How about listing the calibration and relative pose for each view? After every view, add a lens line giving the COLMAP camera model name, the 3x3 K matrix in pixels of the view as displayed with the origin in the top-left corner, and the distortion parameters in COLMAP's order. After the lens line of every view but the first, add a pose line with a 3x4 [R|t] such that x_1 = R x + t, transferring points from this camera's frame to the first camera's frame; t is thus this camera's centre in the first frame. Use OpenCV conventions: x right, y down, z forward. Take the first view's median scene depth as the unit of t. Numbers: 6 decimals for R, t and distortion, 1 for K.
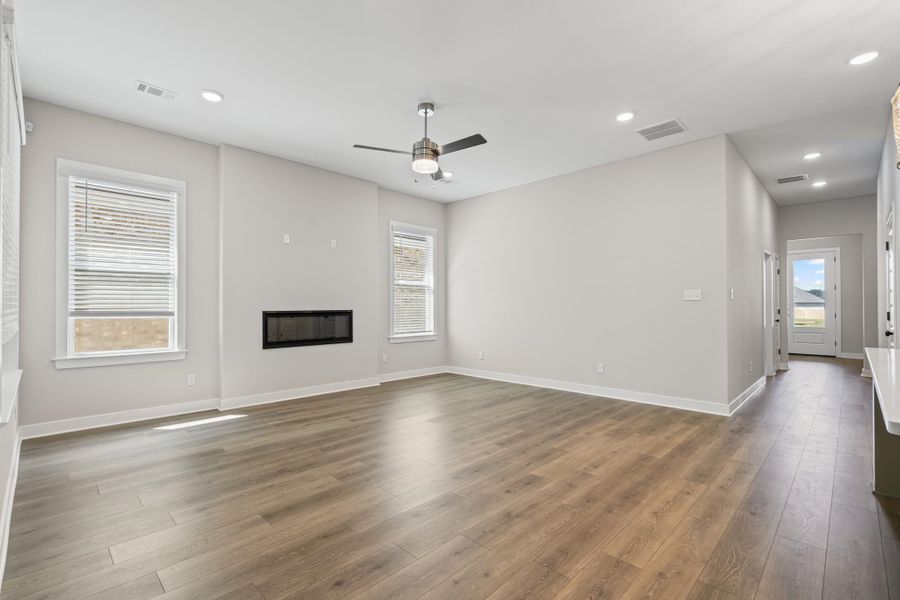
lens RADIAL K [[405.9, 0, 442.7], [0, 405.9, 304.7], [0, 0, 1]] dist [-0.004371, 0.000873]
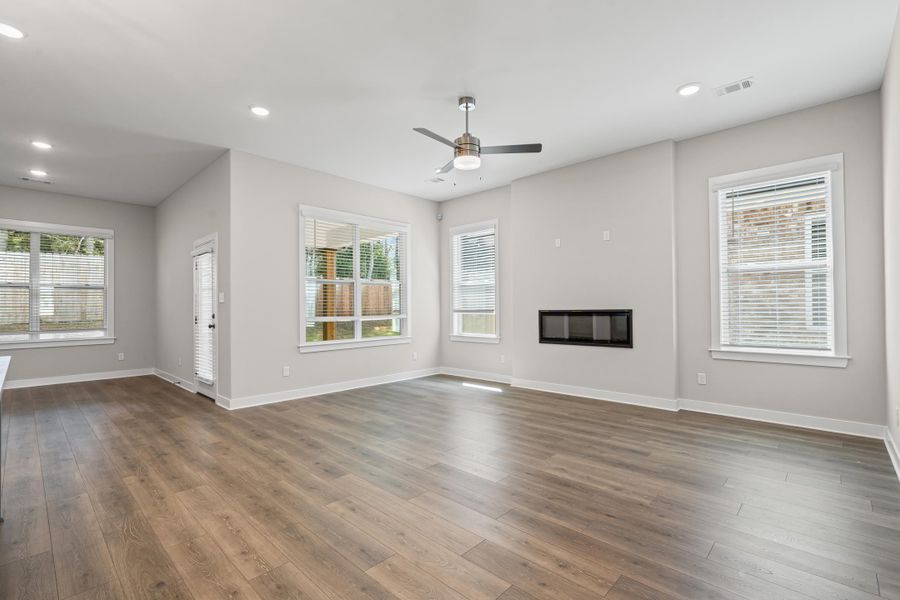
lens RADIAL K [[405.9, 0, 442.7], [0, 405.9, 304.7], [0, 0, 1]] dist [-0.004371, 0.000873]
pose [[0.022228, -0.007281, -0.999726, 0.794375], [0.014101, 0.999876, -0.006969, 0.004661], [0.999653, -0.013942, 0.022328, 0.784662]]
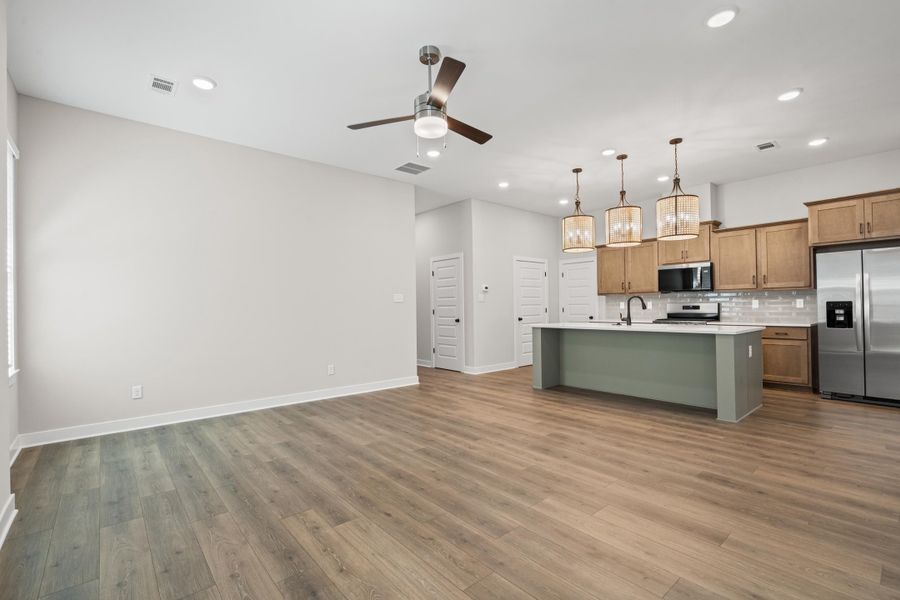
lens RADIAL K [[405.9, 0, 442.7], [0, 405.9, 304.7], [0, 0, 1]] dist [-0.004371, 0.000873]
pose [[0.084032, 0.006015, 0.996445, -0.703182], [0.004000, 0.999972, -0.006374, 0.006290], [-0.996455, 0.004521, 0.084006, 0.782396]]
